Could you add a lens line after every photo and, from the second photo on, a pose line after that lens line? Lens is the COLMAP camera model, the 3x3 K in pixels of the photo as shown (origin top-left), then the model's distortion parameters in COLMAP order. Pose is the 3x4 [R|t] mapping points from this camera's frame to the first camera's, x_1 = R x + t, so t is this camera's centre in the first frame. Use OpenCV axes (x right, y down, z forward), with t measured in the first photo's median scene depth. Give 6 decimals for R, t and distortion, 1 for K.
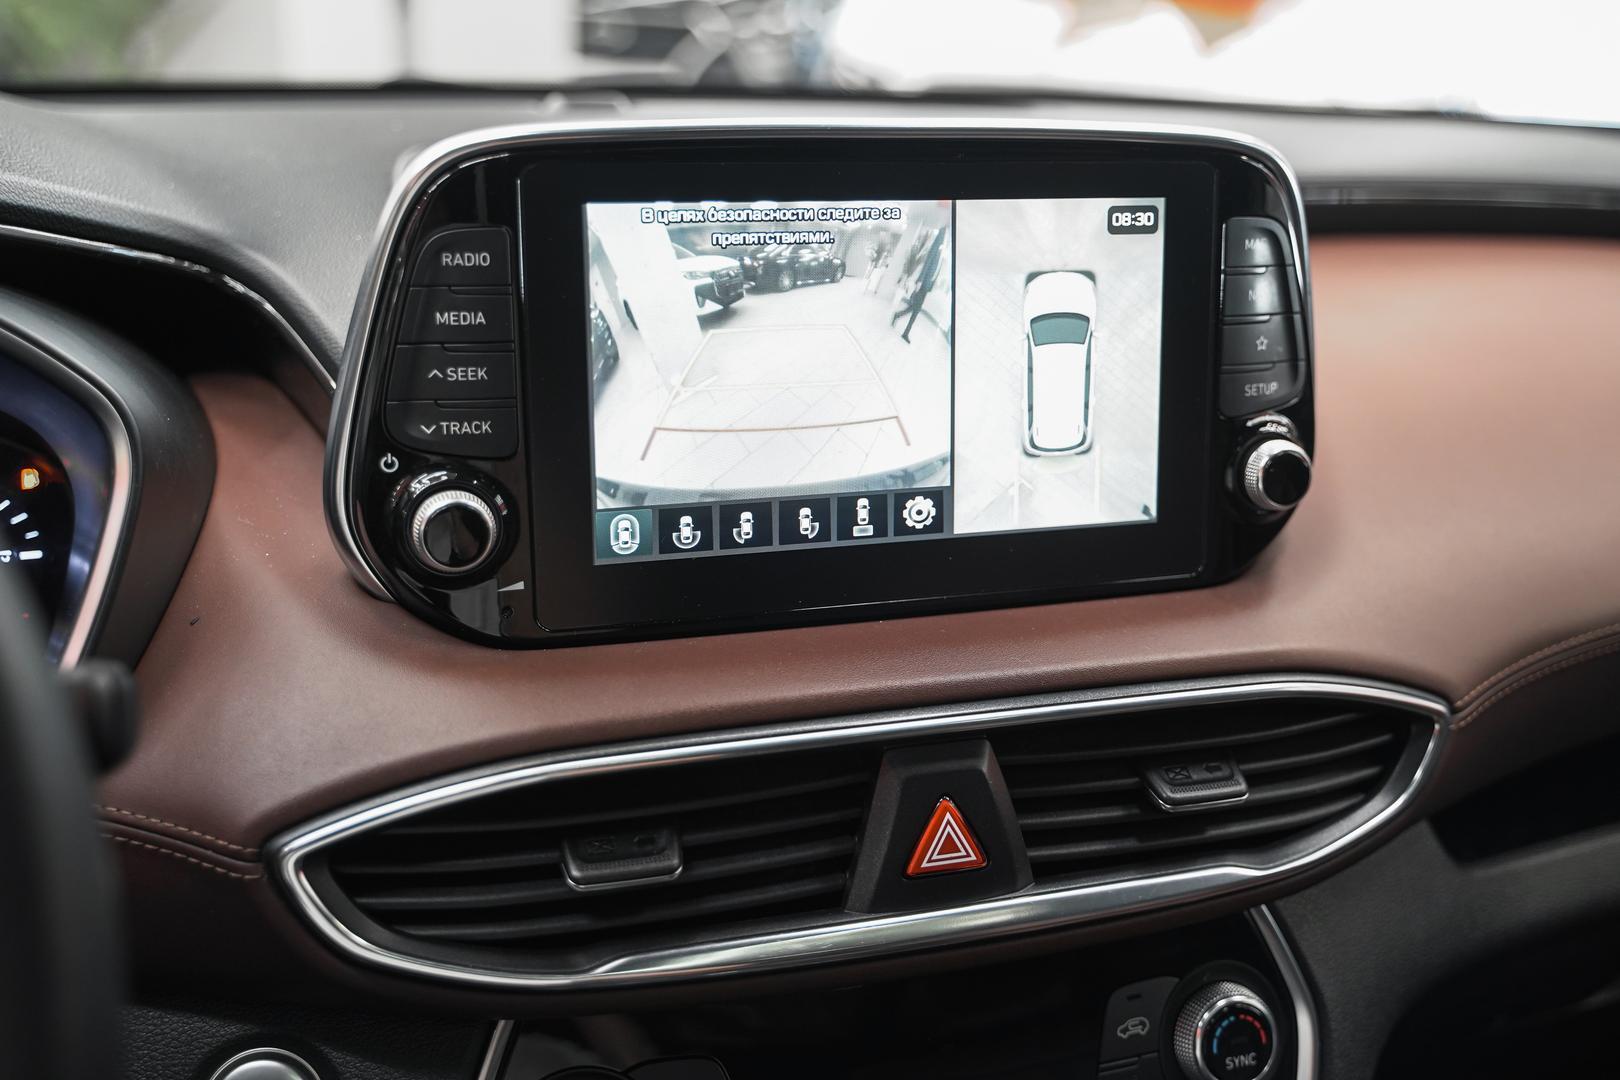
lens RADIAL K [[1711.2, 0, 839.0], [0, 1711.2, 510.5], [0, 0, 1]] dist [0.000319, 0.000371]
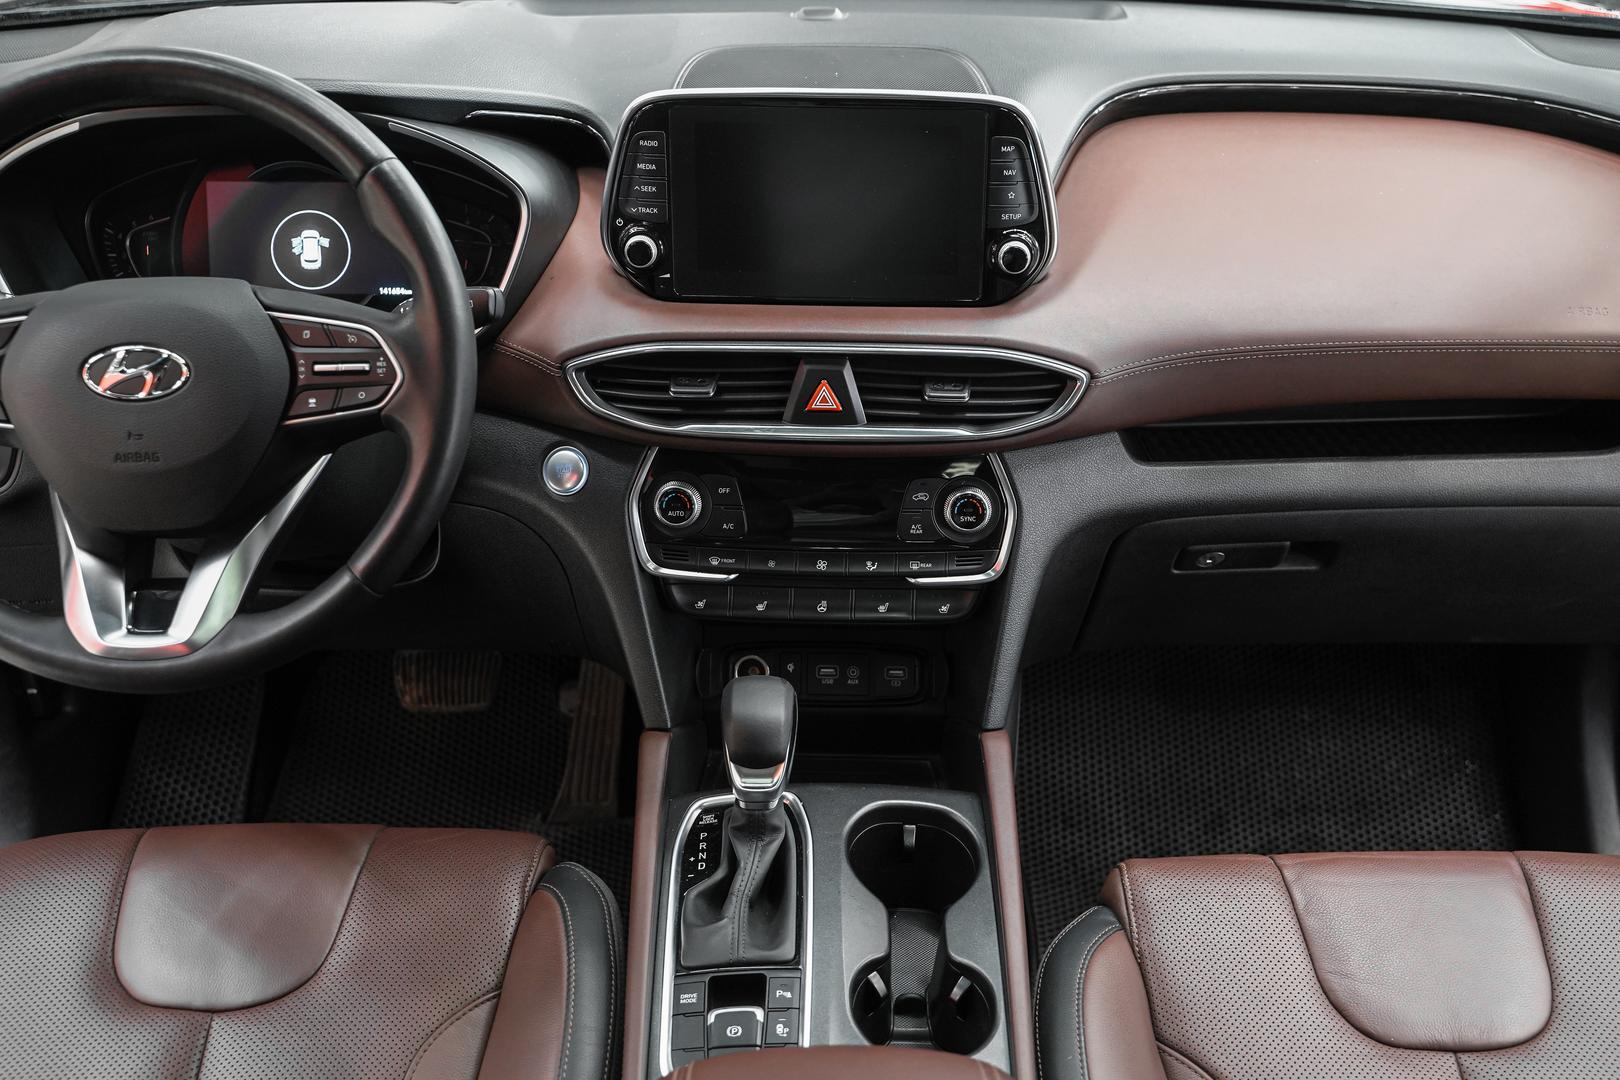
lens RADIAL K [[1703.9, 0, 851.9], [0, 1703.9, 530.5], [0, 0, 1]] dist [0.003515, -0.006474]
pose [[0.940268, 0.139599, -0.310496, 0.871937], [-0.081395, 0.977791, 0.193130, -0.092552], [0.330561, -0.156321, 0.930749, -1.255575]]
